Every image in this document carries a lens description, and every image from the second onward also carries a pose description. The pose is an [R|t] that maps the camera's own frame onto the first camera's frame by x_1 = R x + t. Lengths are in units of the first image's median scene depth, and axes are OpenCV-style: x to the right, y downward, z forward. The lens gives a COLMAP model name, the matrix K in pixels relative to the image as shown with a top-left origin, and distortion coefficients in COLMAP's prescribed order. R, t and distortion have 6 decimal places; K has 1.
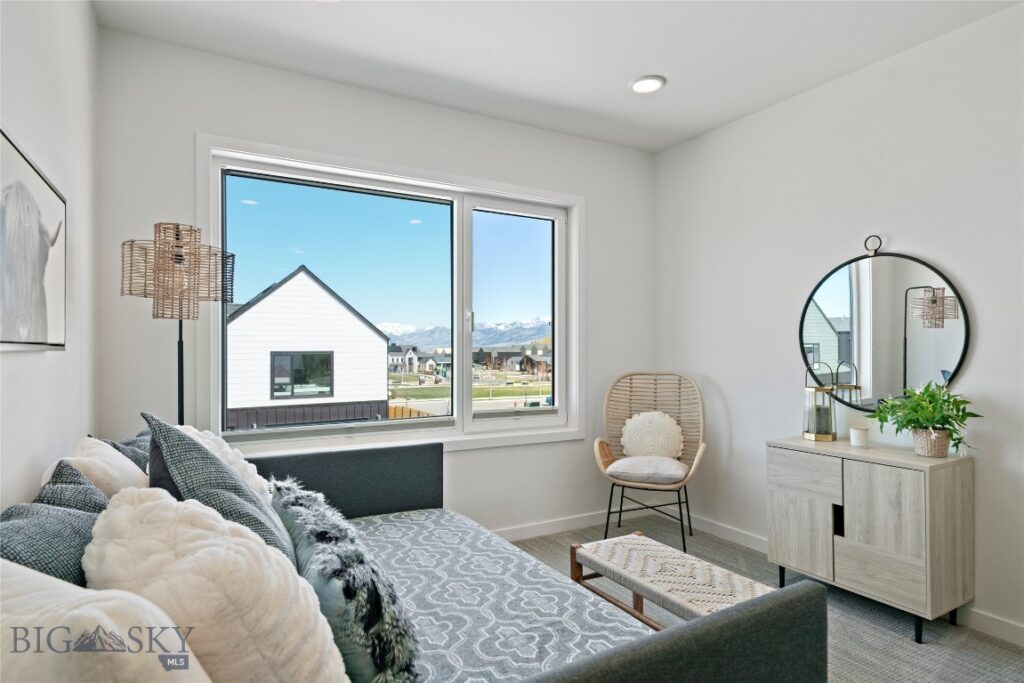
lens RADIAL K [[563.5, 0, 507.9], [0, 563.5, 345.0], [0, 0, 1]] dist [0.010989, -0.005352]
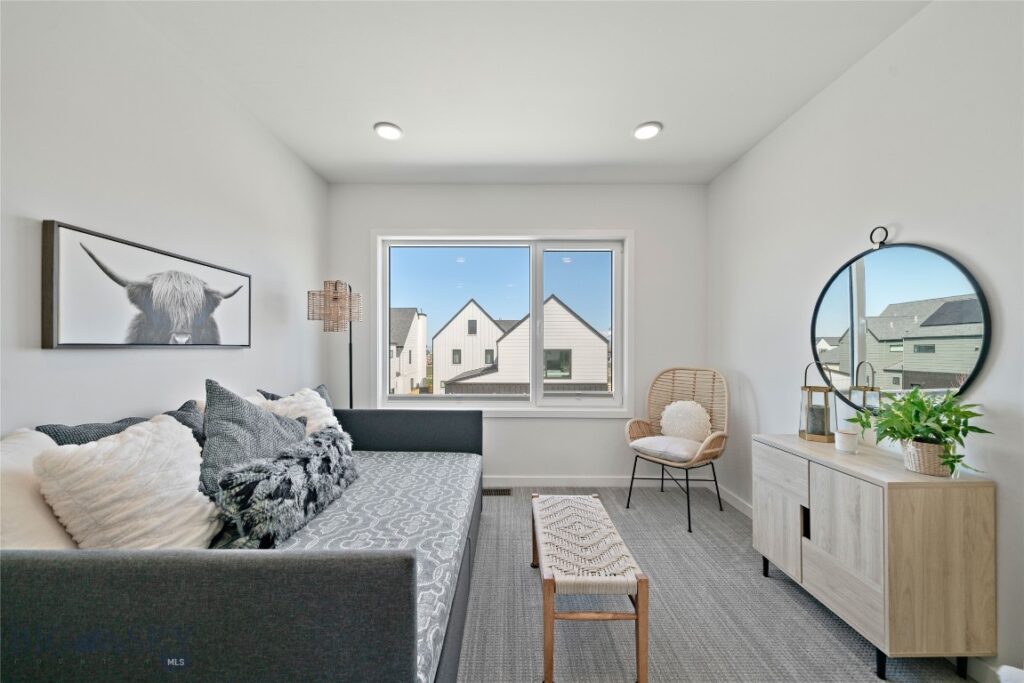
lens RADIAL K [[370.8, 0, 510.0], [0, 370.8, 347.0], [0, 0, 1]] dist [-0.002544, -0.000130]
pose [[0.870730, 0.000504, -0.491762, 0.445329], [0.001339, 0.999993, 0.003396, 0.000919], [0.491760, -0.003615, 0.870723, 0.183082]]
